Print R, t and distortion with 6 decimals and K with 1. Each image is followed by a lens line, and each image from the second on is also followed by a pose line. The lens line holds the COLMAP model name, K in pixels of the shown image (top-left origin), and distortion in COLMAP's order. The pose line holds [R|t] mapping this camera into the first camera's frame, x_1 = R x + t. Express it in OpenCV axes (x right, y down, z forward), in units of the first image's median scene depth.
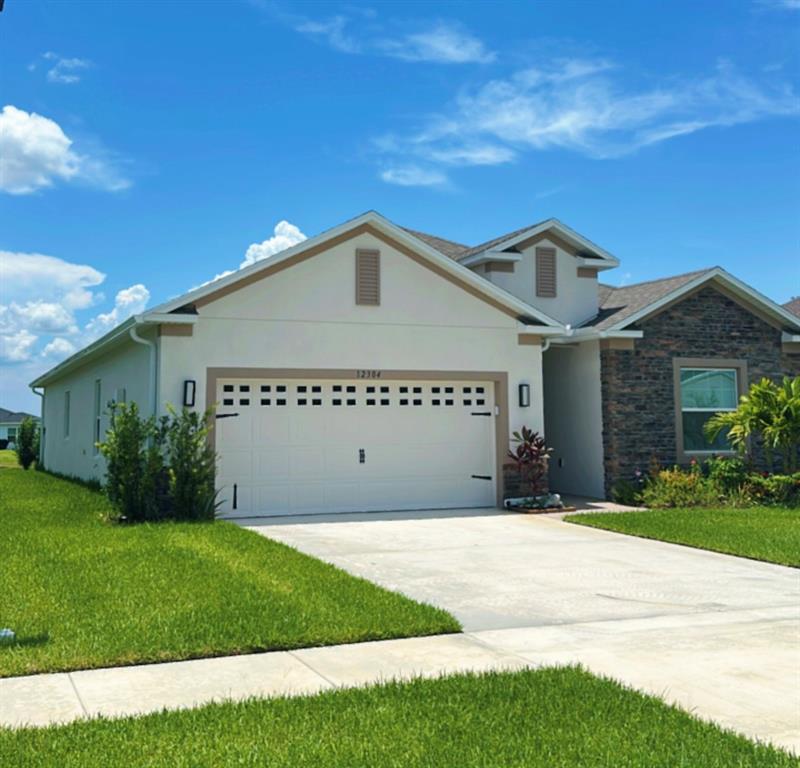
lens RADIAL K [[1102.9, 0, 400.0], [0, 1102.9, 384.0], [0, 0, 1]] dist [0.012492, 0.014948]
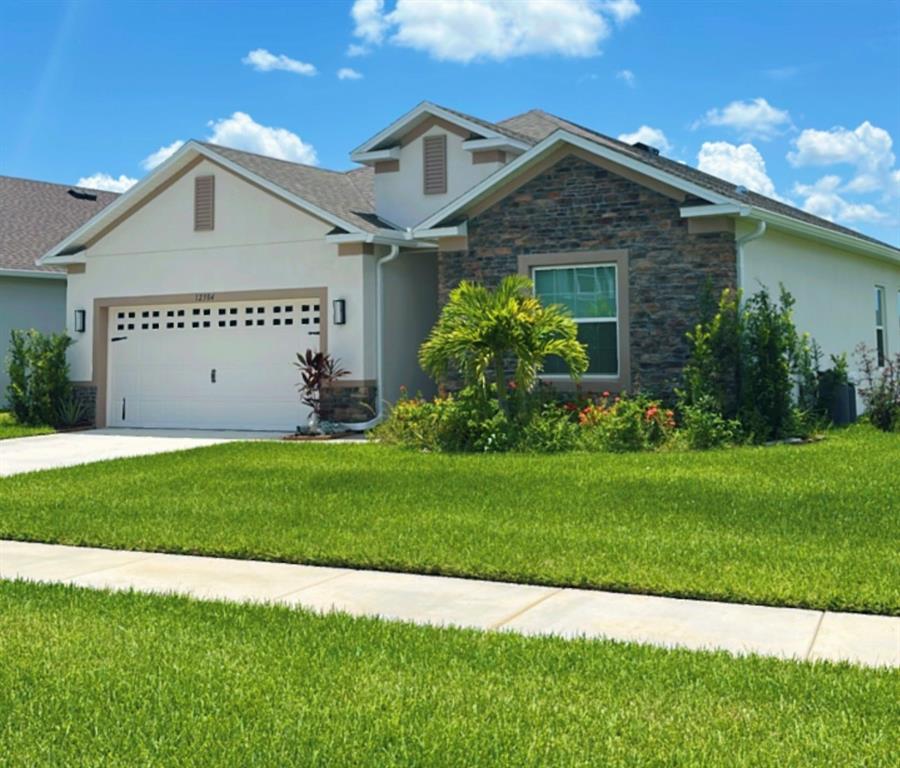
lens RADIAL K [[1231.2, 0, 450.5], [0, 1231.2, 343.5], [0, 0, 1]] dist [0.040960, 0.035106]
pose [[0.574458, -0.004773, -0.818520, 0.945826], [0.047903, 0.998465, 0.027797, 0.011988], [0.817131, -0.055178, 0.573805, 0.464063]]
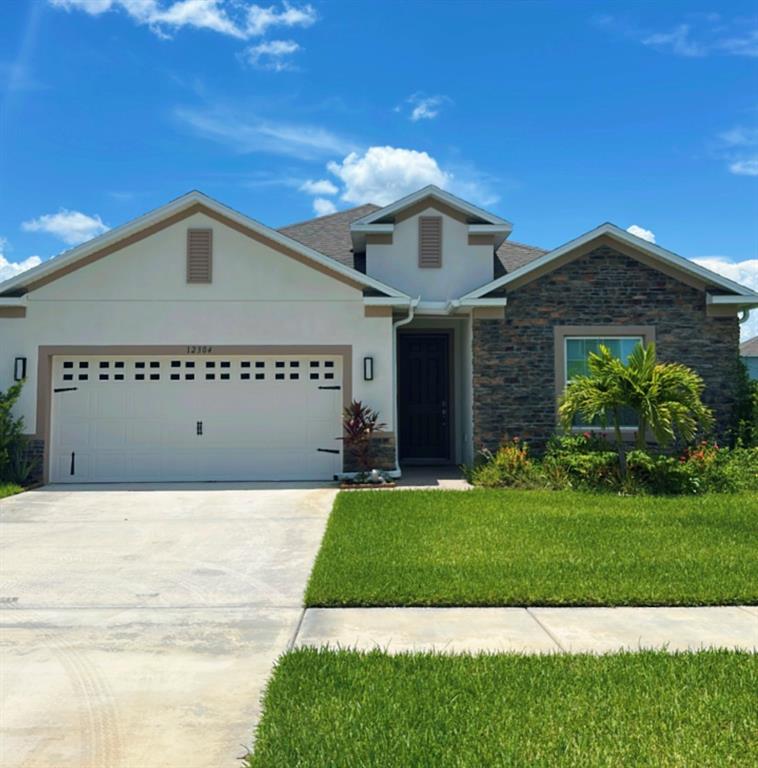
lens RADIAL K [[910.1, 0, 380.1], [0, 910.1, 400.2], [0, 0, 1]] dist [0.076384, 0.001315]
pose [[0.924876, 0.003373, -0.380254, 0.409145], [0.013089, 0.999086, 0.040698, 0.005218], [0.380043, -0.042617, 0.923986, 0.238008]]
